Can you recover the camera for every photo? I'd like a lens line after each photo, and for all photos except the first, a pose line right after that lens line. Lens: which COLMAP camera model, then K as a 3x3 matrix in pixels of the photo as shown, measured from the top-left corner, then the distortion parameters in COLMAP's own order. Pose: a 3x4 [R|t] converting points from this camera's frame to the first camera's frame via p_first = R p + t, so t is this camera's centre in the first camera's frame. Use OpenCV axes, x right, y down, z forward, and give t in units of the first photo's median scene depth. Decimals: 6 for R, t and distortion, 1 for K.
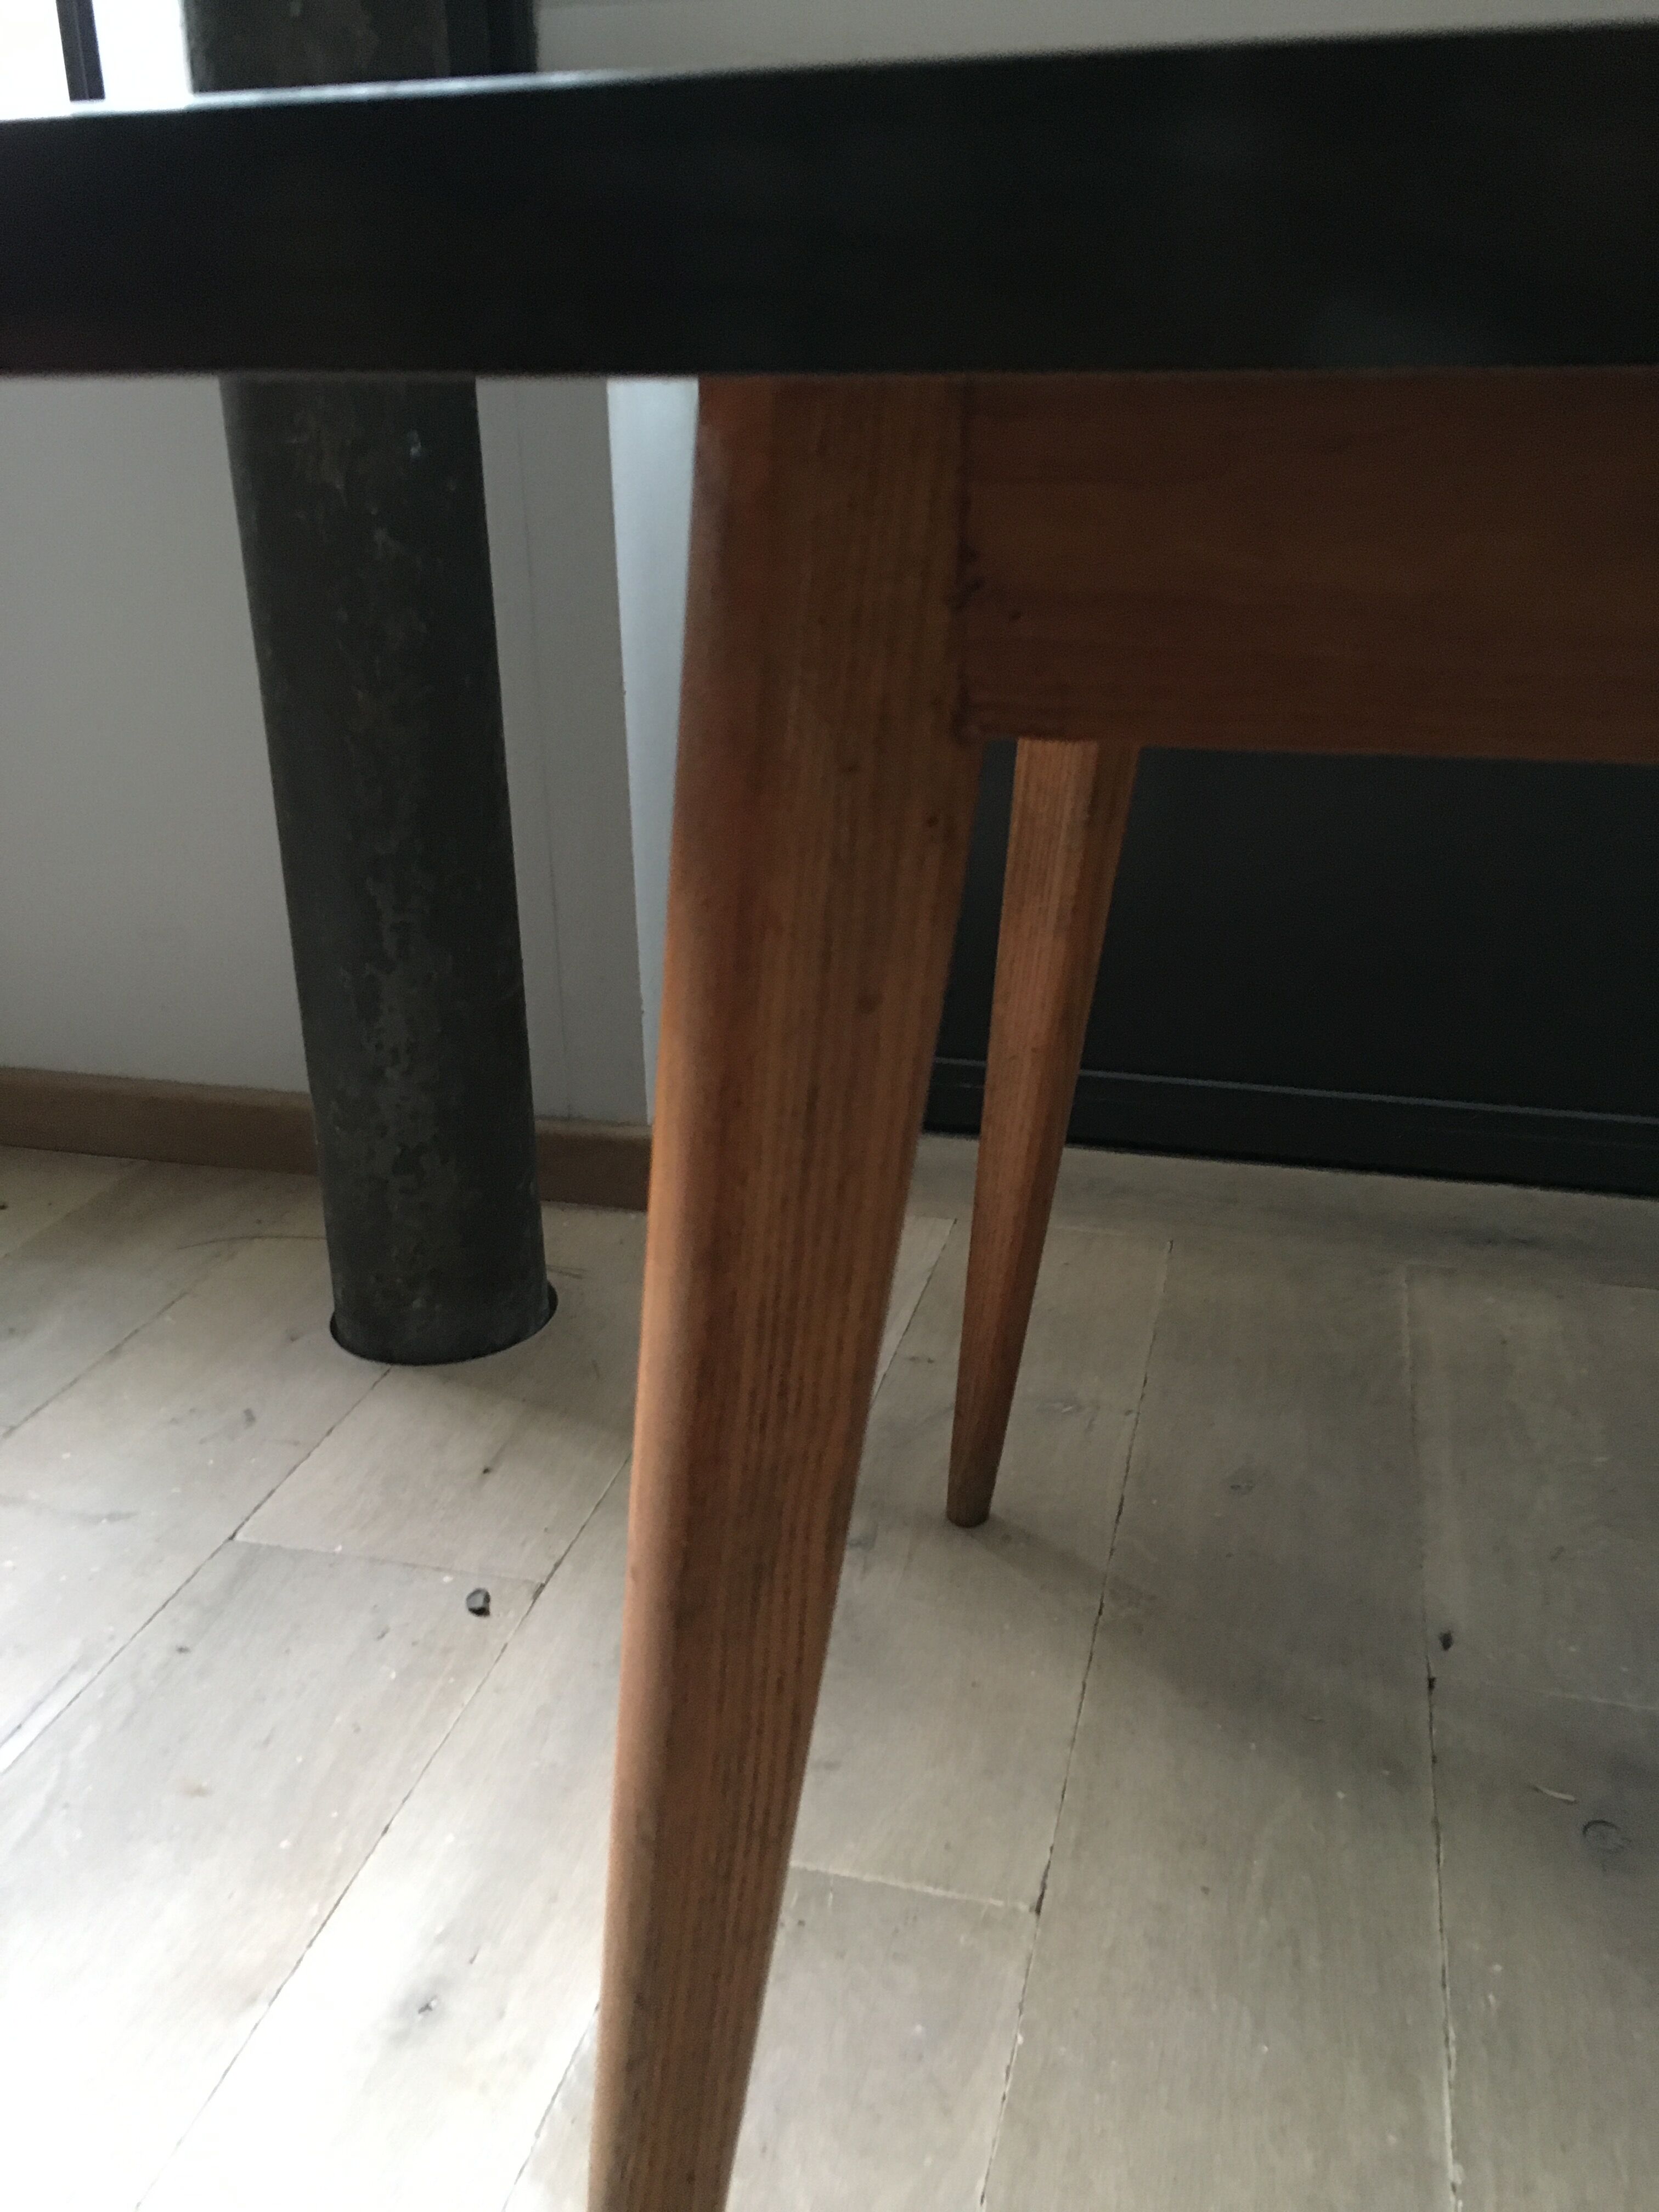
lens RADIAL K [[1888.8, 0, 833.1], [0, 1888.8, 1092.9], [0, 0, 1]] dist [0.080675, -0.113033]
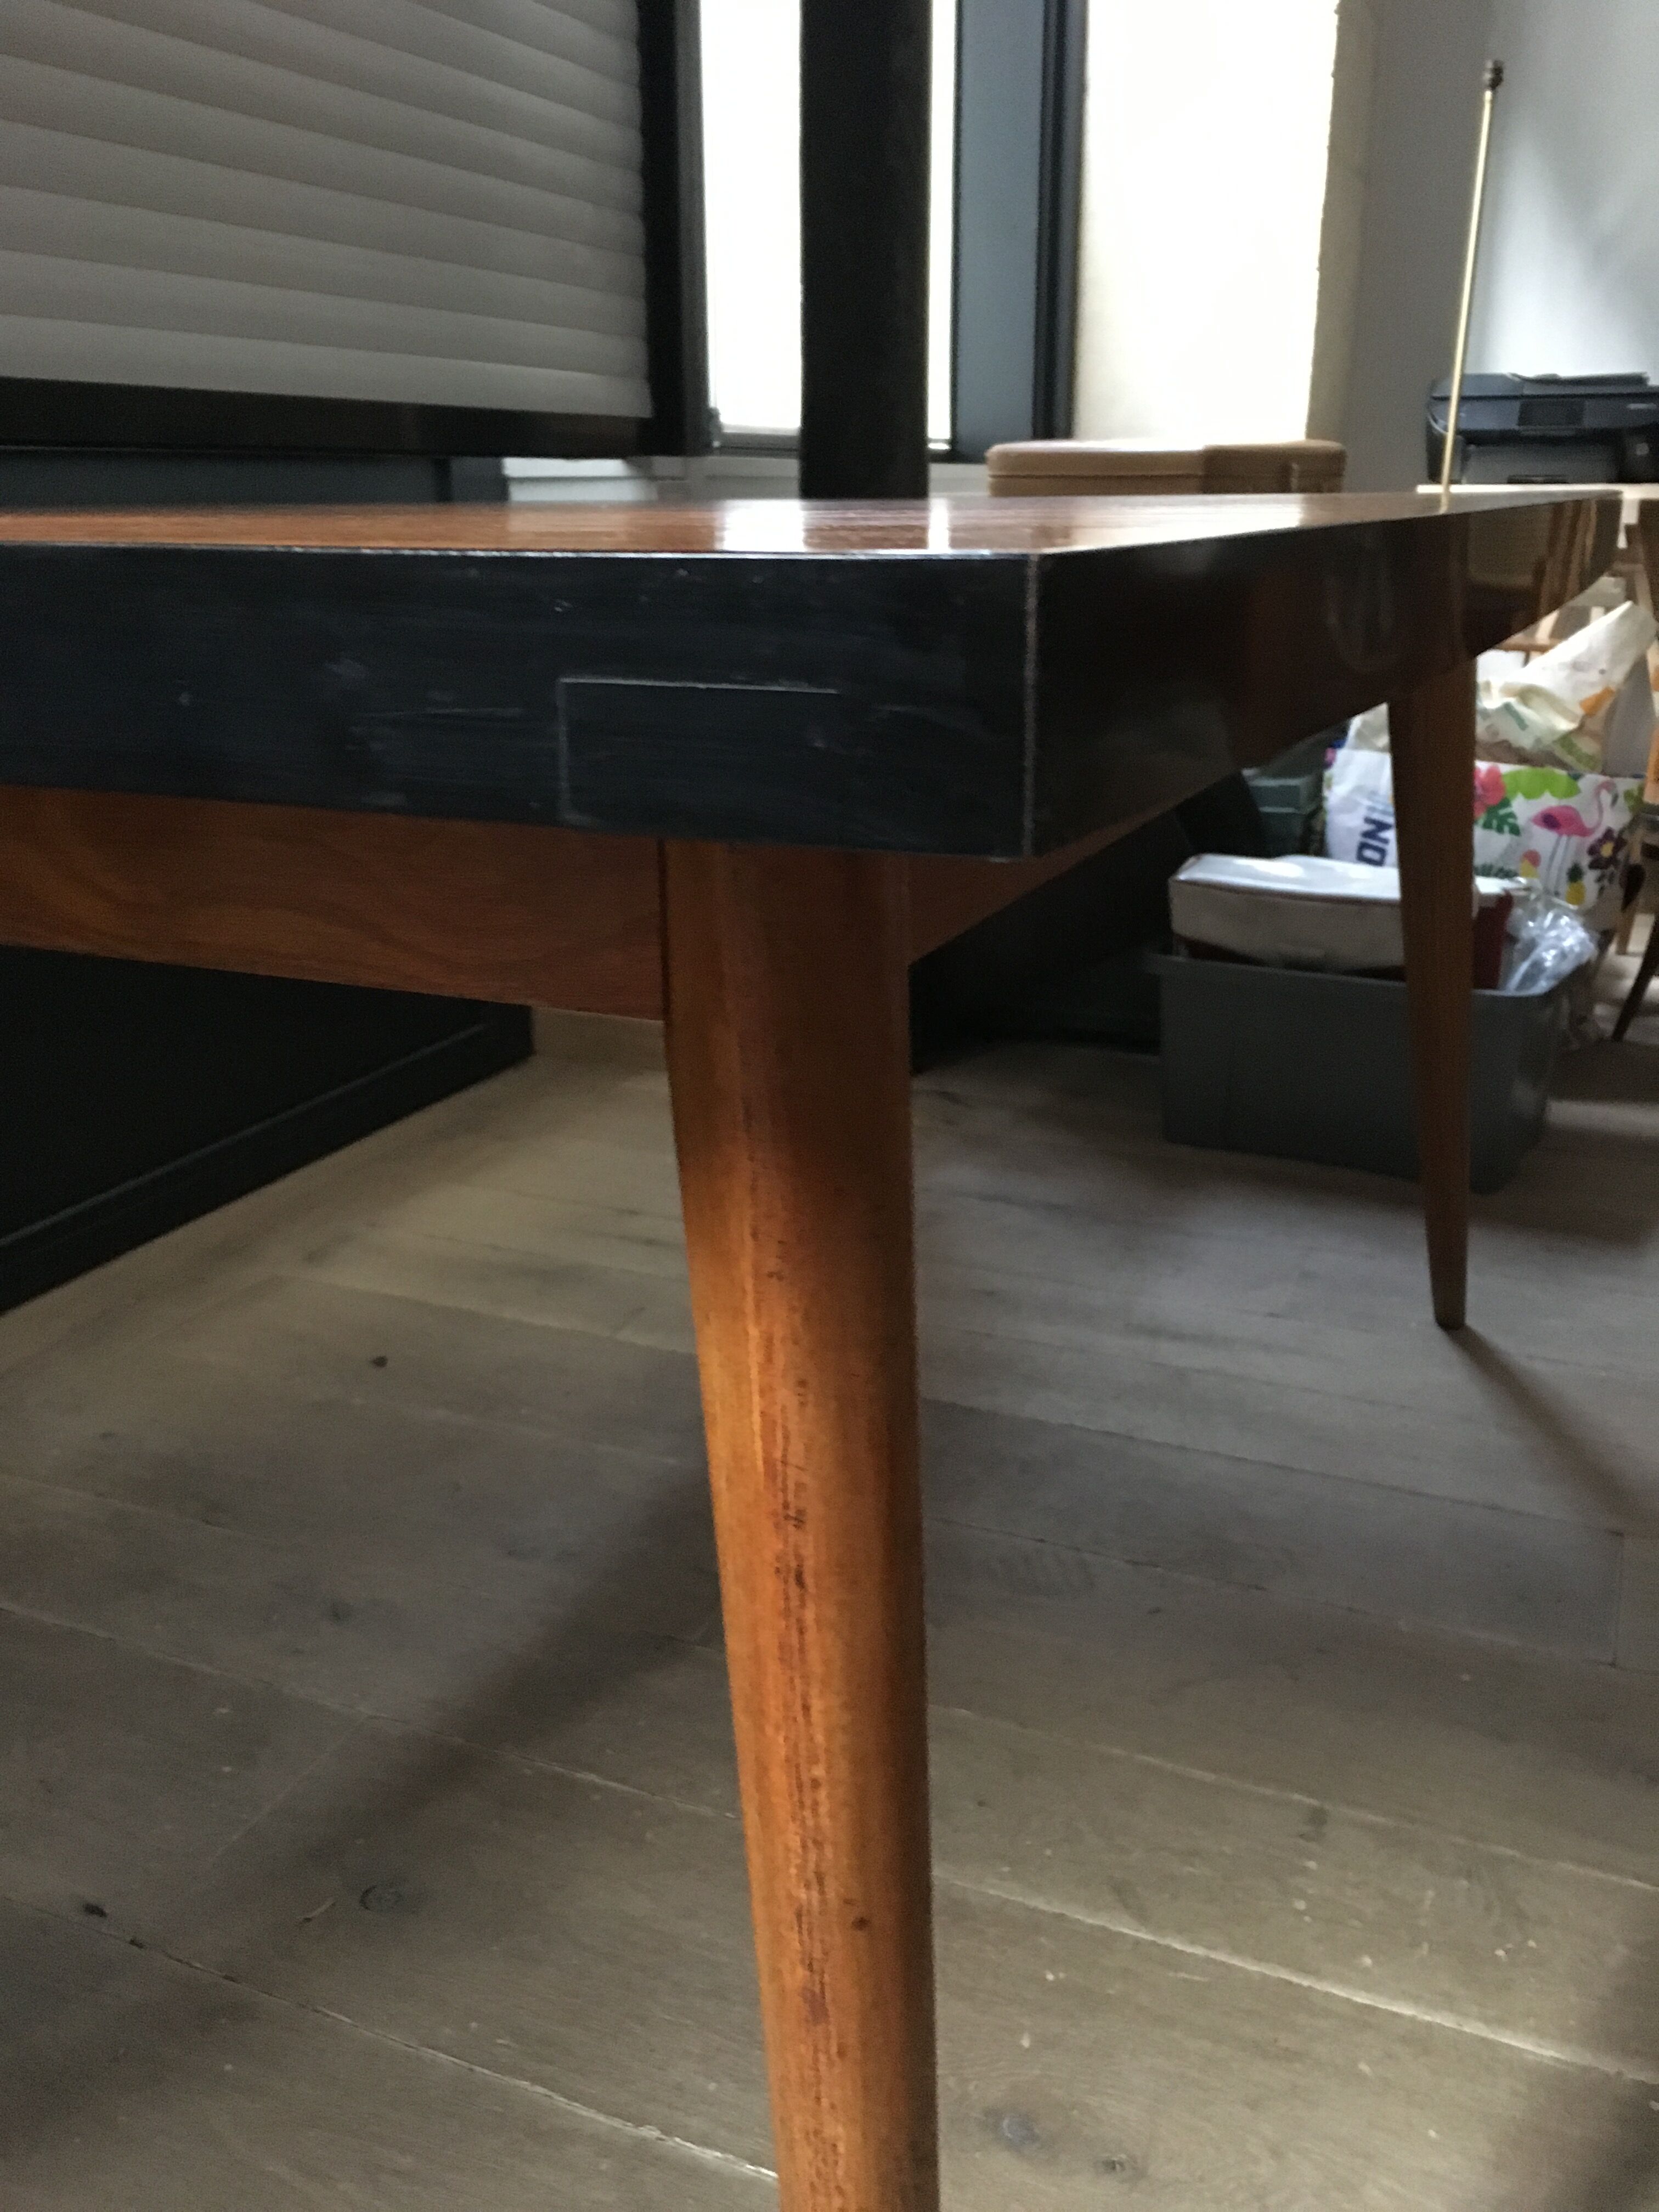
lens RADIAL K [[1901.6, 0, 829.5], [0, 1901.6, 1106.0], [0, 0, 1]] dist [0.083906, -0.115240]
pose [[0.148538, -0.295510, 0.943721, -0.411594], [0.362365, 0.904196, 0.226099, -0.159504], [-0.920124, 0.308387, 0.241390, 0.300919]]
